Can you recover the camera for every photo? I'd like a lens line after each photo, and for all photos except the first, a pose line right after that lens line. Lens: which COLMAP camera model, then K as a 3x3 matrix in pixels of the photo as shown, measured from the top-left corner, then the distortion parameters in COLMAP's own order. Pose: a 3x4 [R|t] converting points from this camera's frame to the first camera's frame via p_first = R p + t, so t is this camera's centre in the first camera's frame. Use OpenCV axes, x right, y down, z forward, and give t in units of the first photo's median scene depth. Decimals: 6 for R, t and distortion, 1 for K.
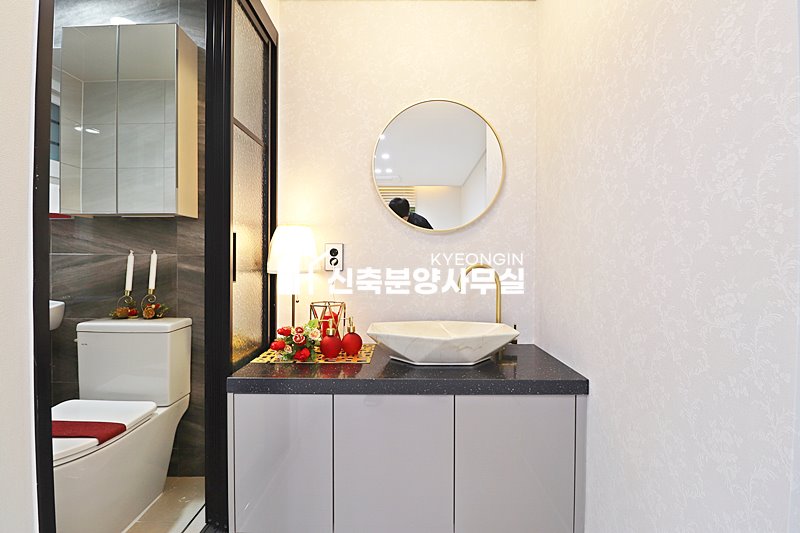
lens RADIAL K [[368.5, 0, 404.7], [0, 368.5, 262.0], [0, 0, 1]] dist [-0.000320, -0.016066]
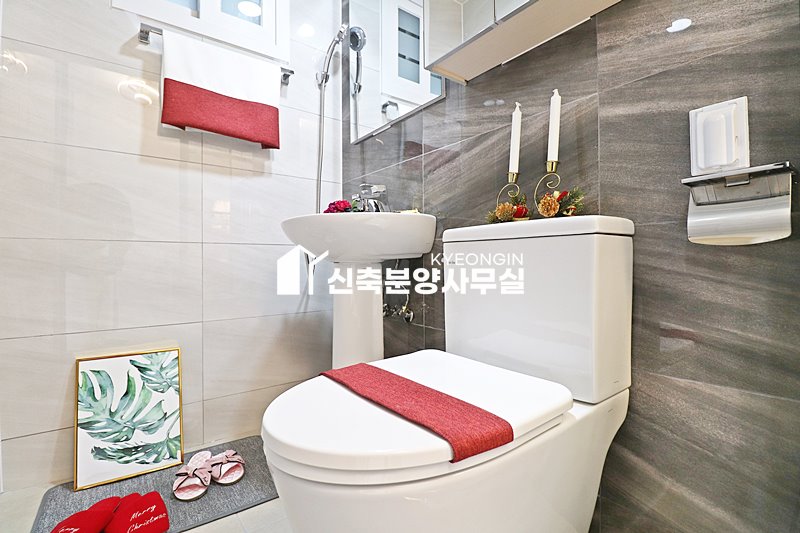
lens RADIAL K [[368.5, 0, 404.7], [0, 368.5, 262.0], [0, 0, 1]] dist [-0.000320, -0.016066]
pose [[0.608996, -0.007358, -0.793139, -0.403359], [0.003218, 0.999972, -0.006806, 0.210310], [0.793167, 0.001592, 0.609002, 0.518027]]
